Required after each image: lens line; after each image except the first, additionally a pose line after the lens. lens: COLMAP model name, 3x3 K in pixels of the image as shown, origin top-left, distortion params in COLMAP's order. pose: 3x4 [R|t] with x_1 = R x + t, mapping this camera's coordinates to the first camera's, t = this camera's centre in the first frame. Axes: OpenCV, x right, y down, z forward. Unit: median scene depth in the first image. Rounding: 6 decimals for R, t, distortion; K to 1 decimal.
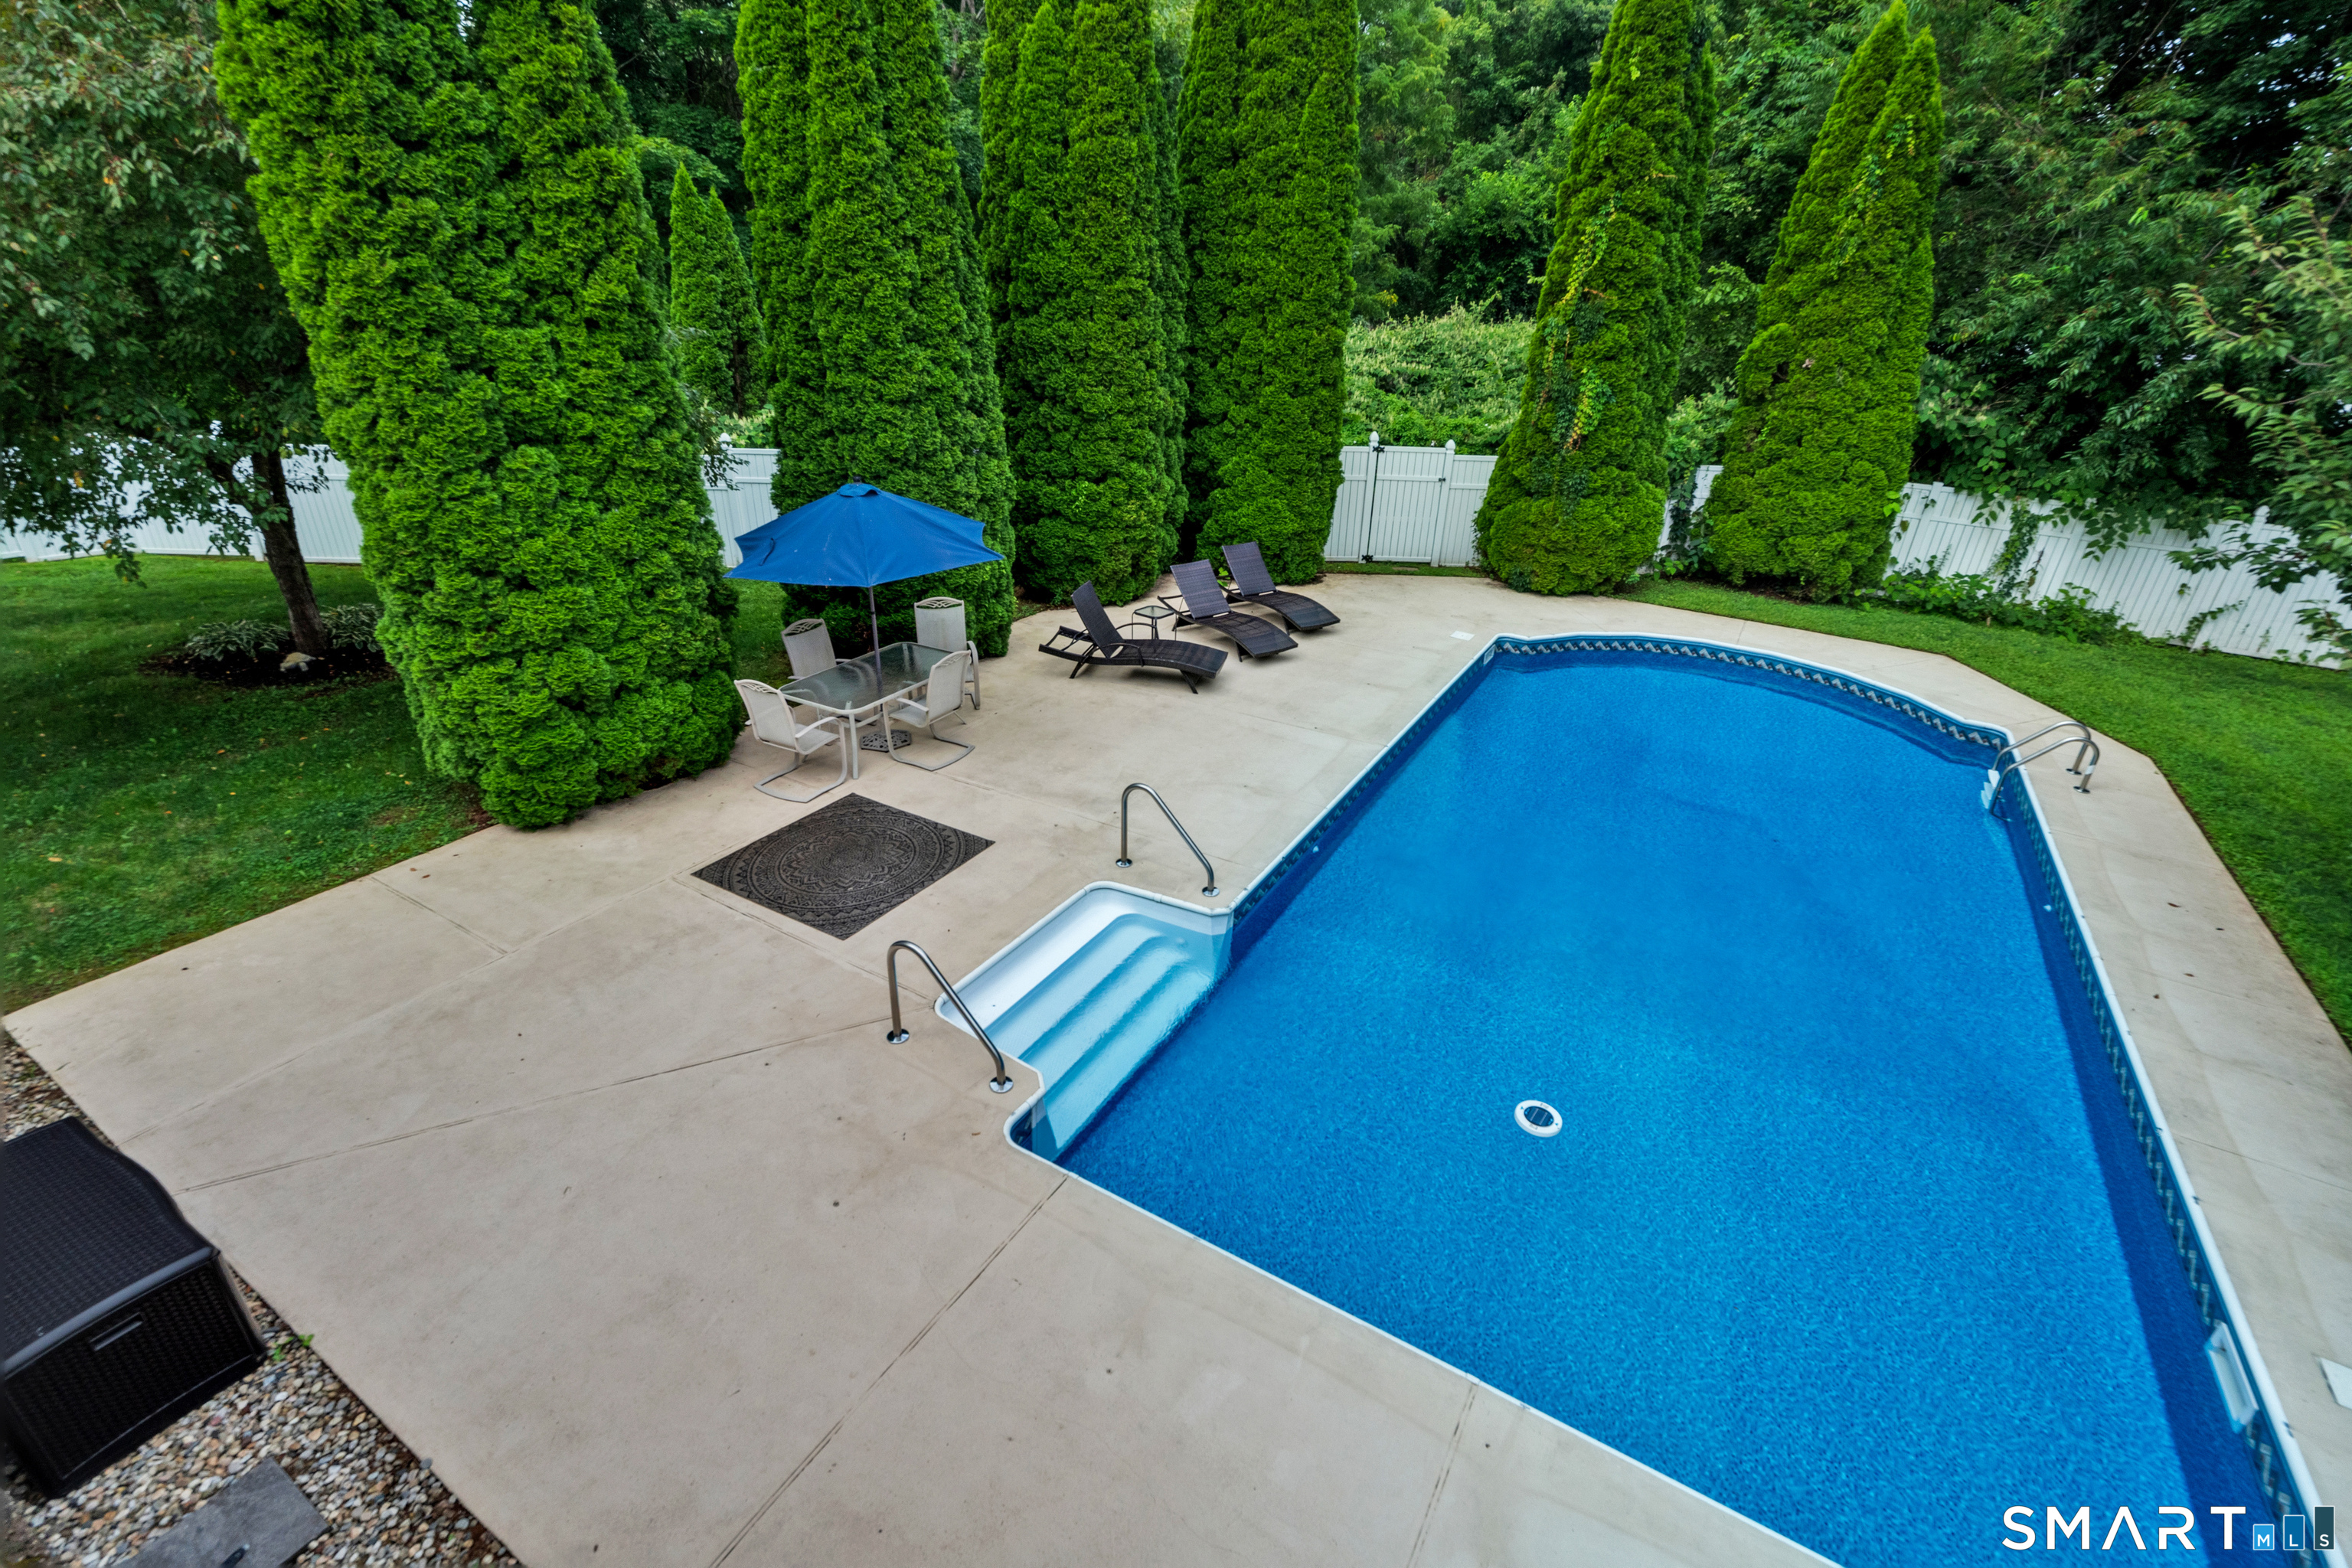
lens RADIAL K [[1029.7, 0, 1119.2], [0, 1029.7, 781.2], [0, 0, 1]] dist [-0.008303, 0.000679]
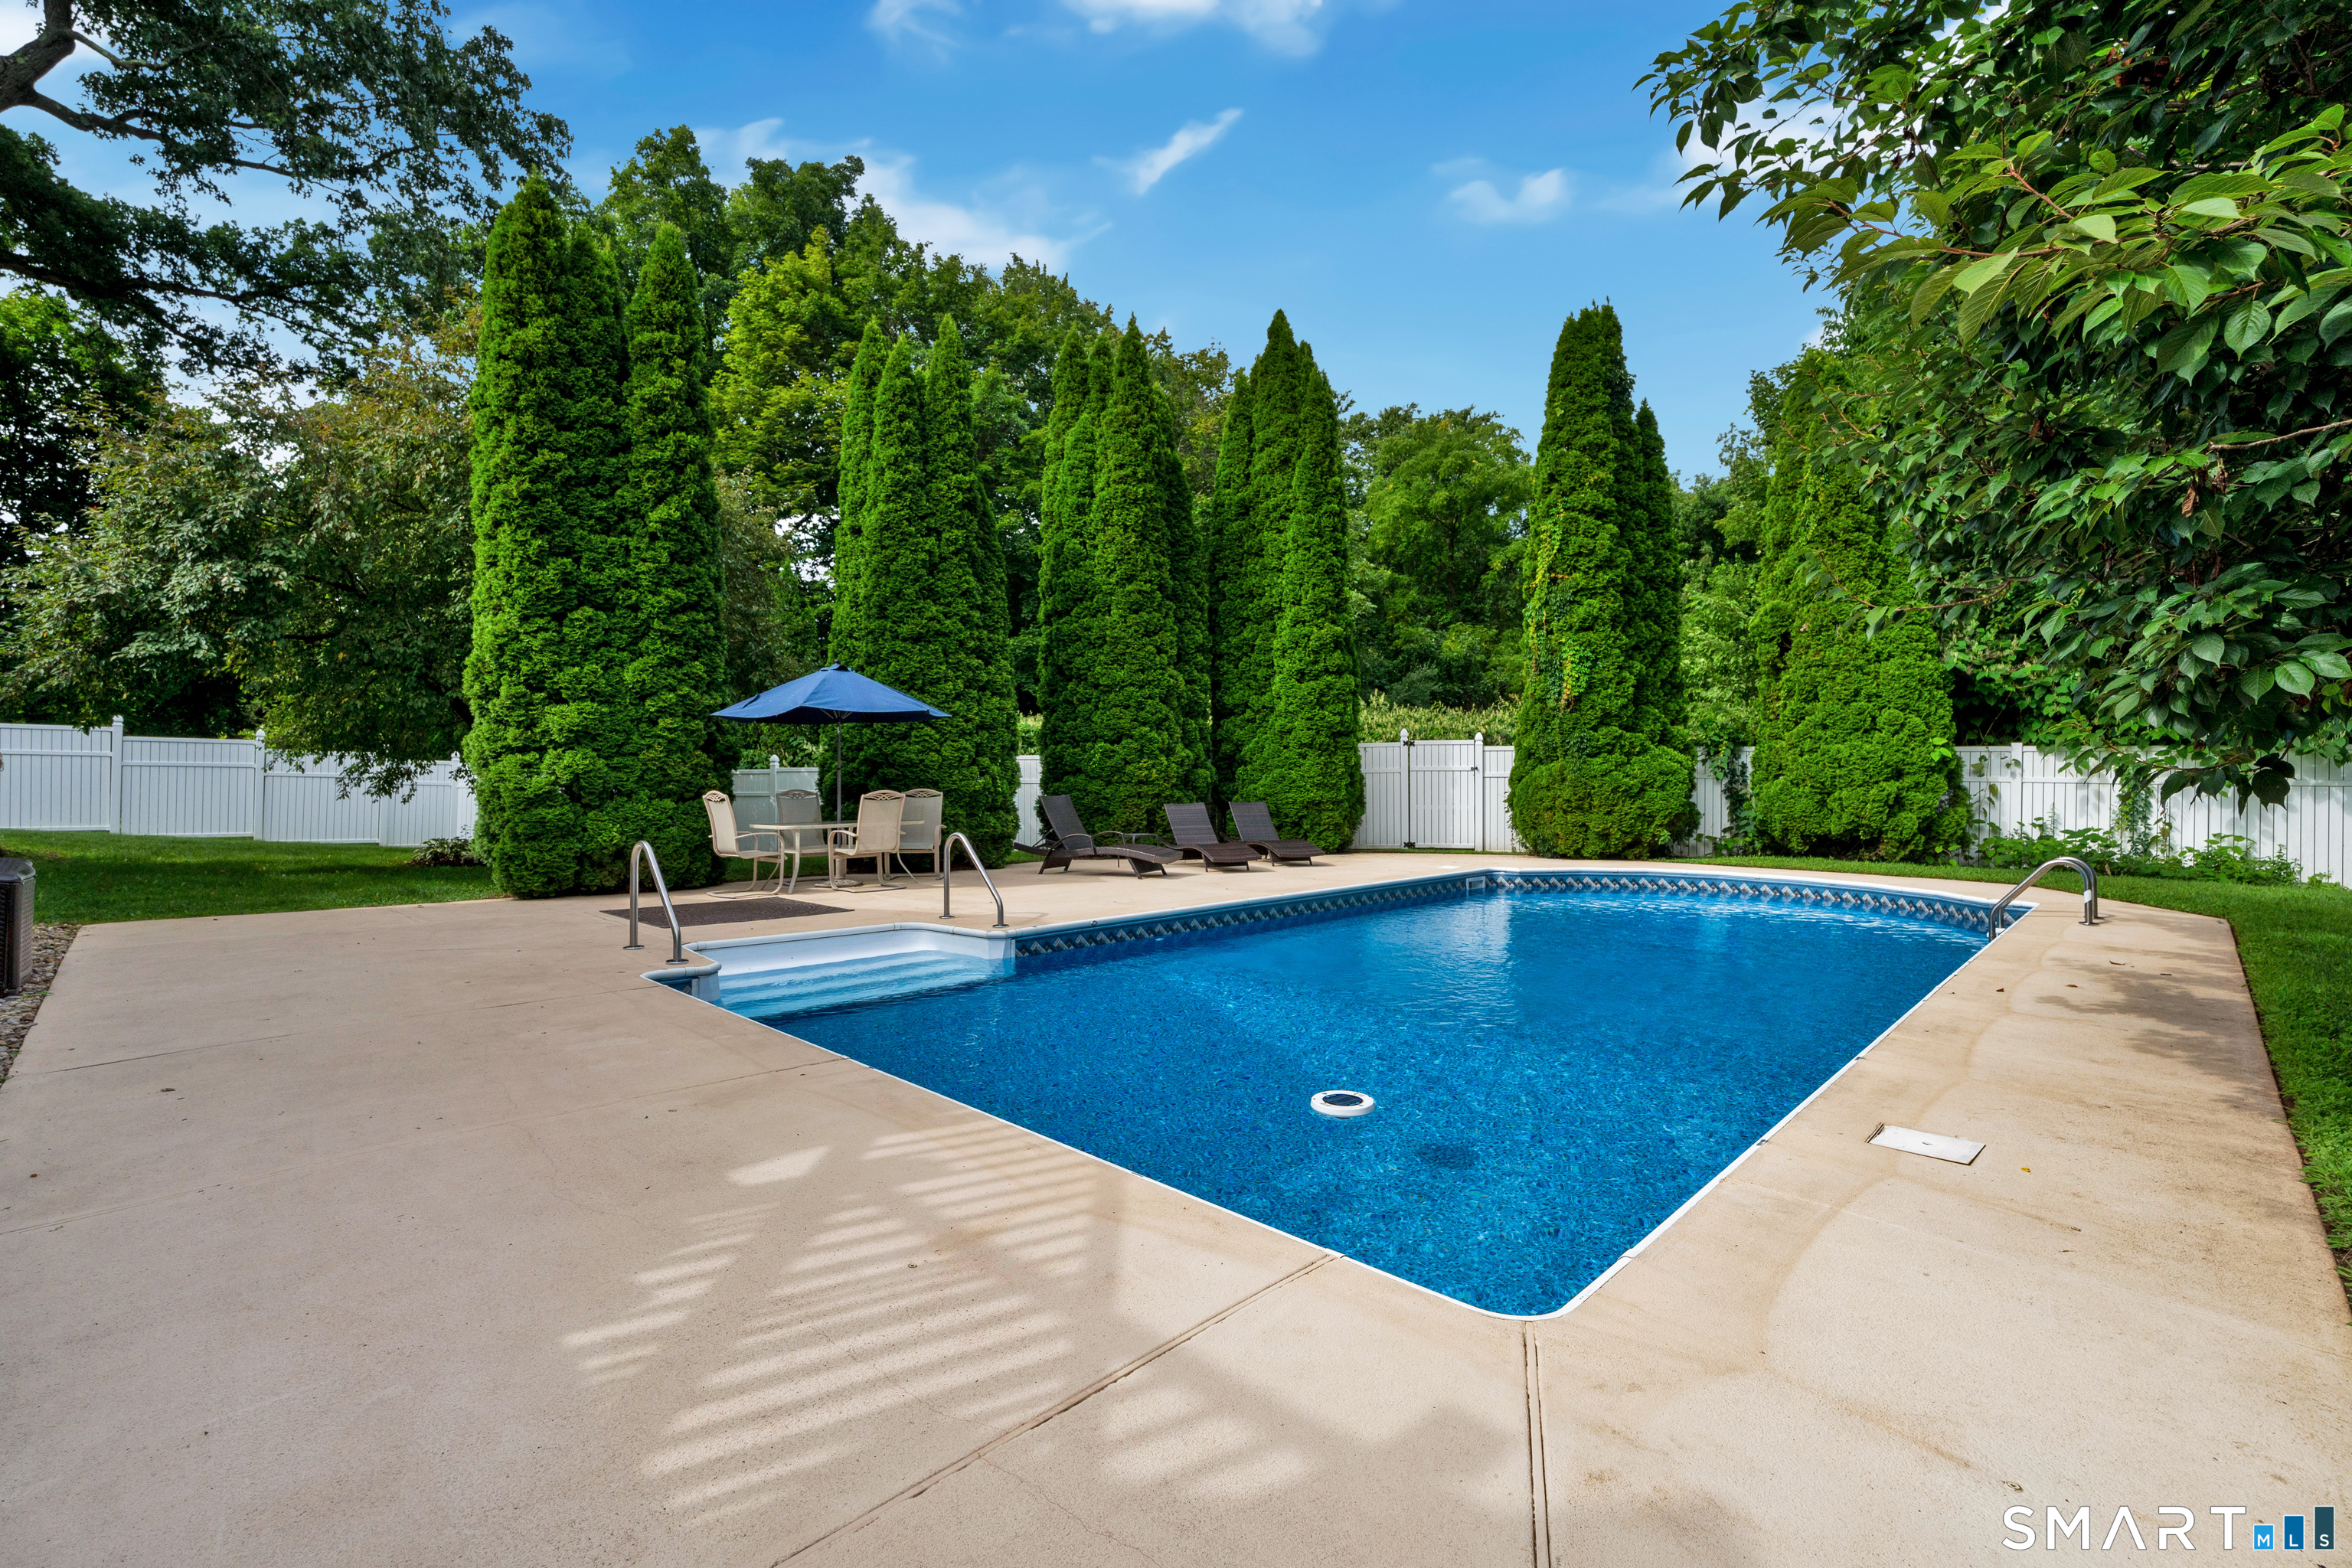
lens RADIAL K [[1029.7, 0, 1119.2], [0, 1029.7, 781.2], [0, 0, 1]] dist [-0.008303, 0.000679]
pose [[0.968322, -0.016876, -0.249134, 0.333924], [-0.095681, 0.896487, -0.432615, 0.299718], [0.230647, 0.442748, 0.866474, 0.033645]]
